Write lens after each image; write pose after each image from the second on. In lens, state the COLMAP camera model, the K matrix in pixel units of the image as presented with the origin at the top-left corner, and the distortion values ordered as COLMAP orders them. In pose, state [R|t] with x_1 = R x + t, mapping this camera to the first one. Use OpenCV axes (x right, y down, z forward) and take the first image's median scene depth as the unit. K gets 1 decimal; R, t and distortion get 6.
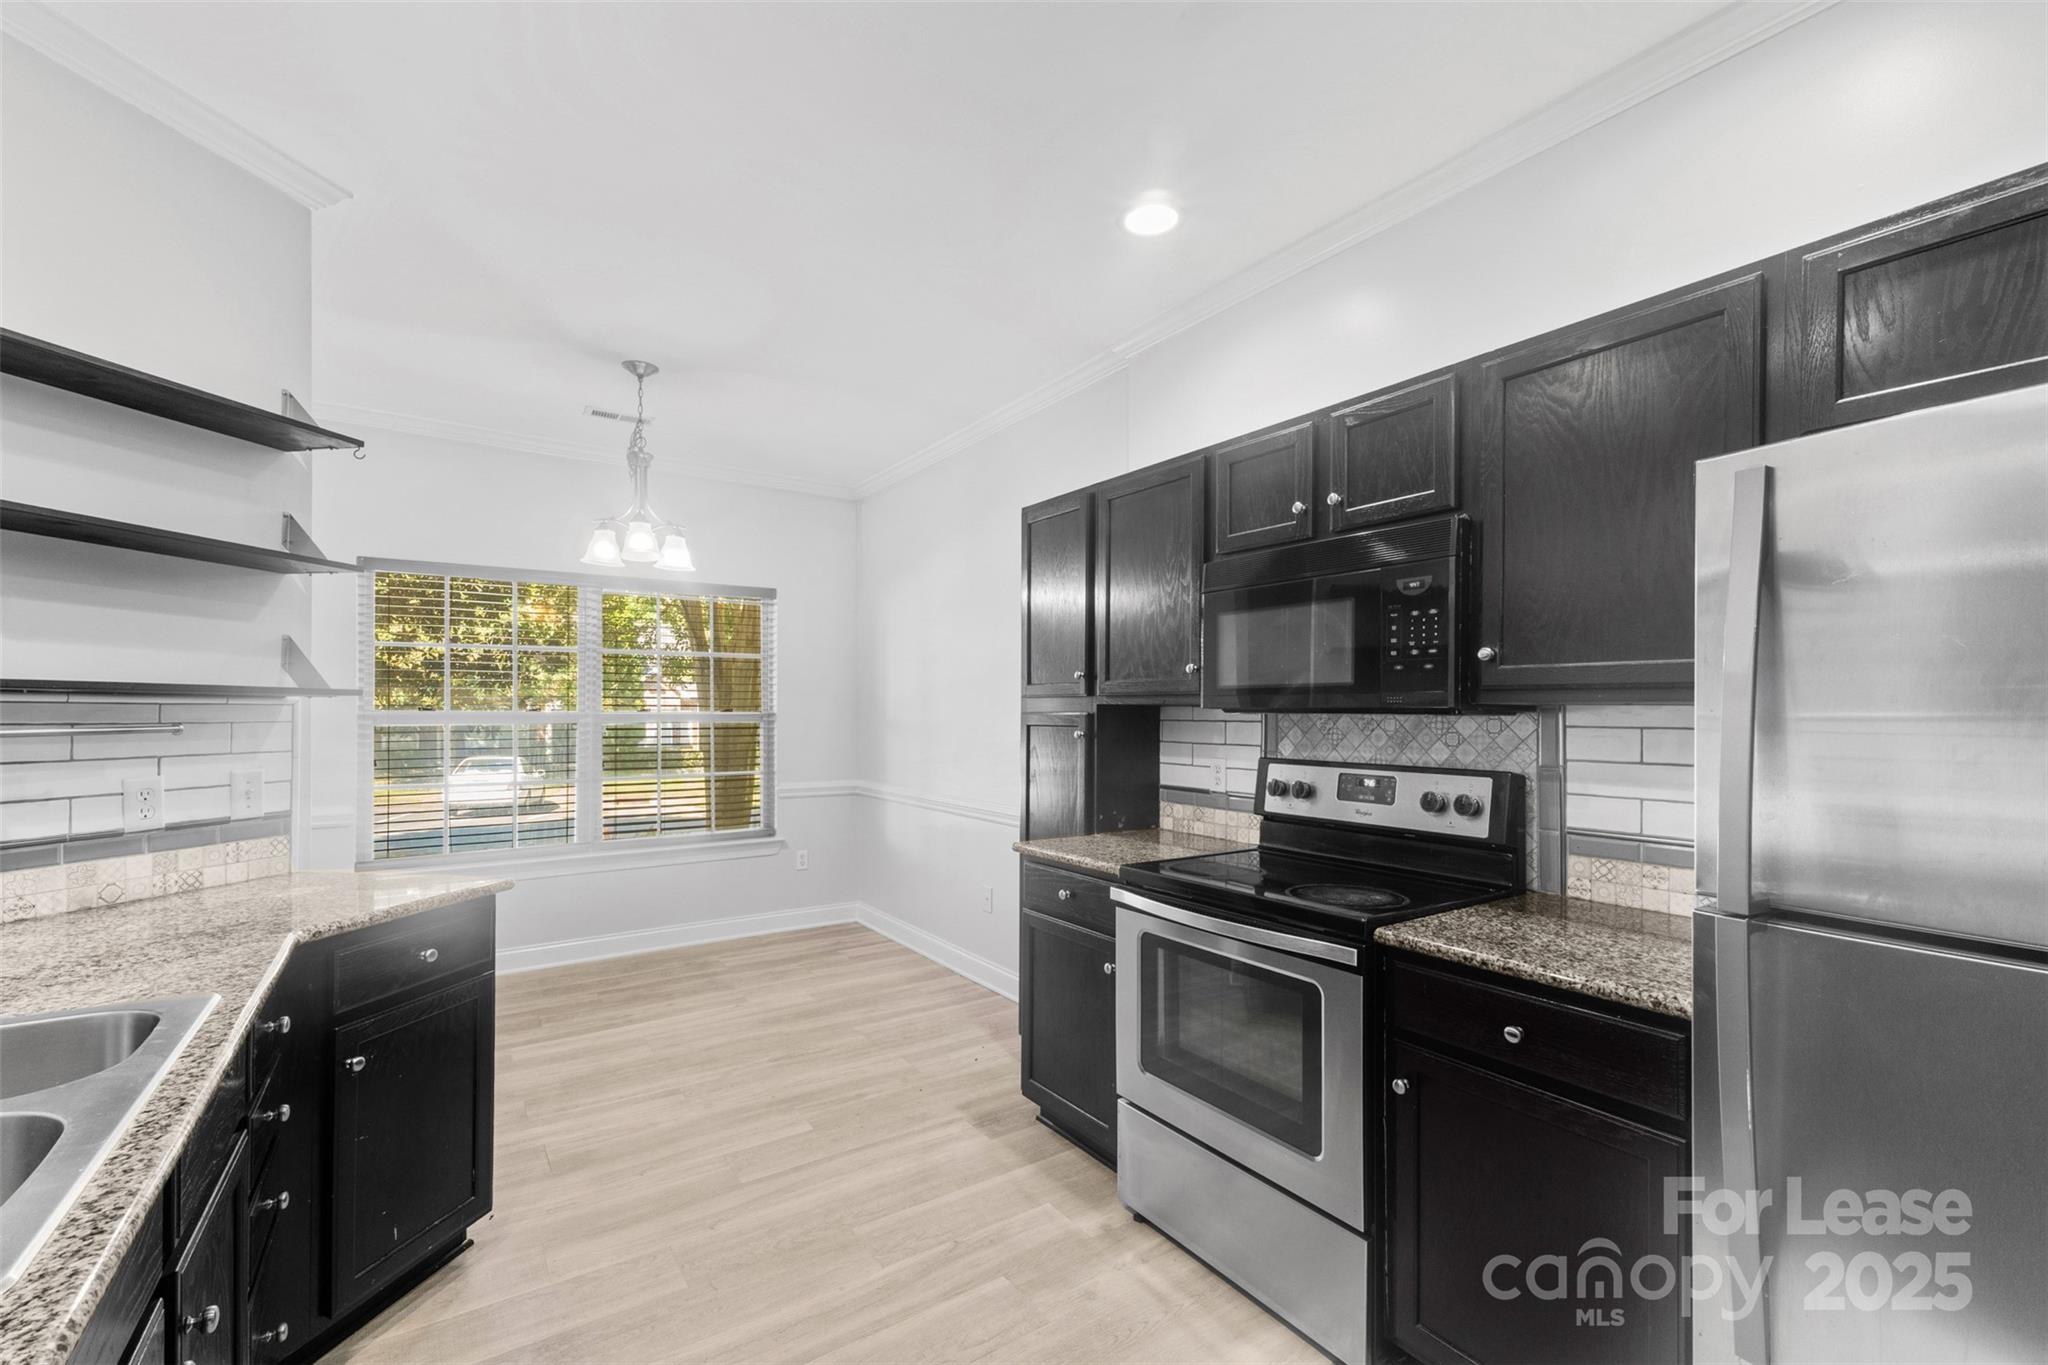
lens RADIAL K [[861.8, 0, 1026.1], [0, 861.8, 692.2], [0, 0, 1]] dist [0.002091, -0.000440]
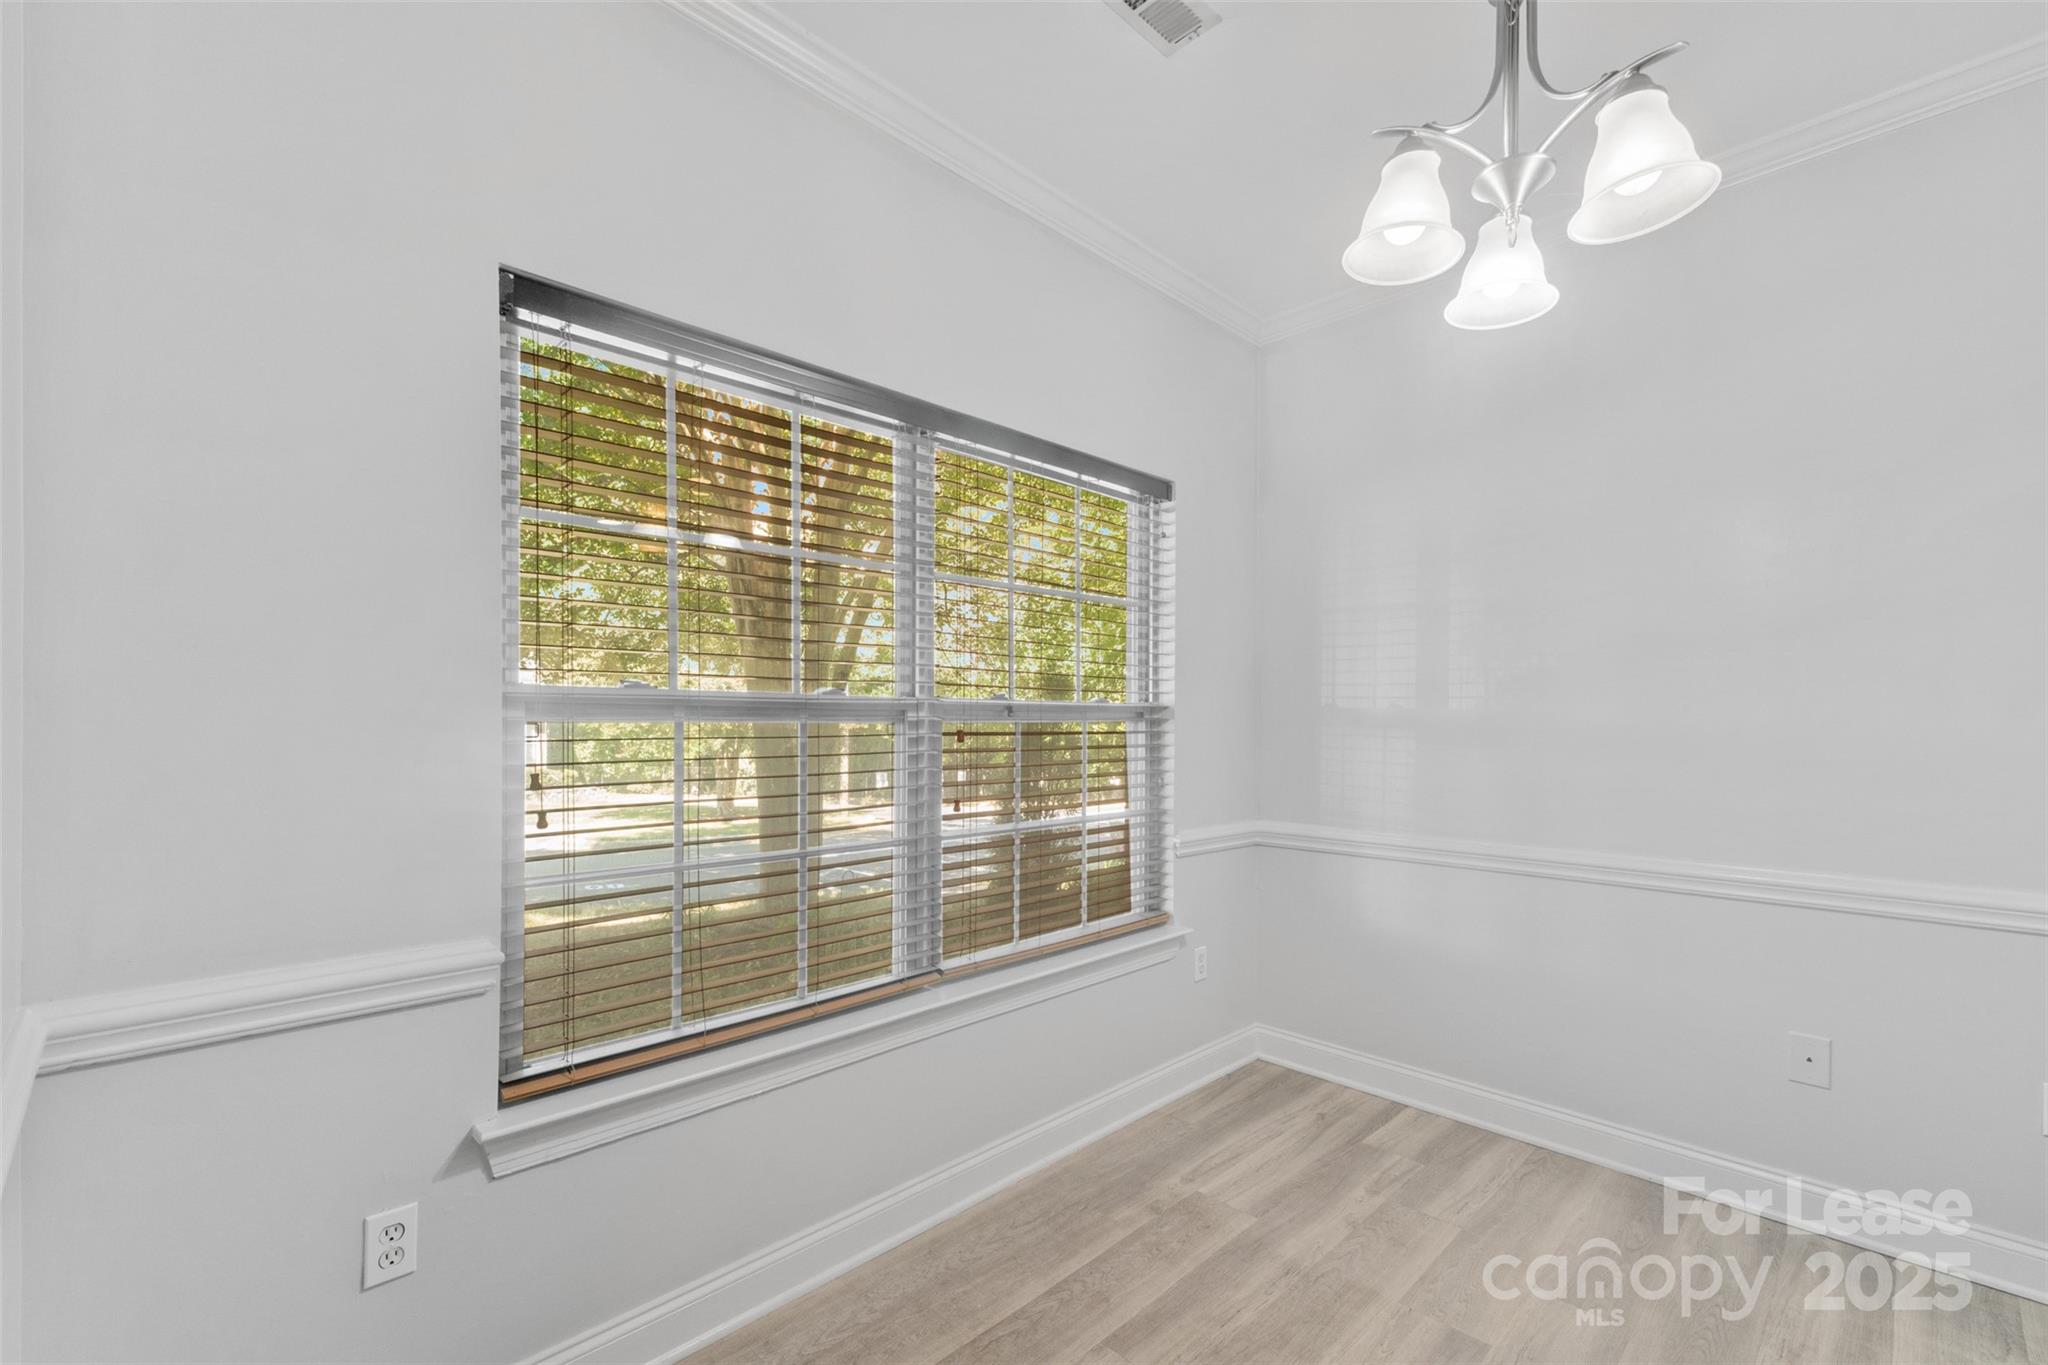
lens RADIAL K [[861.8, 0, 1019.4], [0, 861.8, 700.5], [0, 0, 1]] dist [0.002091, -0.000440]
pose [[0.988118, -0.003509, 0.153655, -0.518183], [0.005292, 0.999923, -0.011198, 0.028861], [-0.153604, 0.011878, 0.988061, 0.500028]]
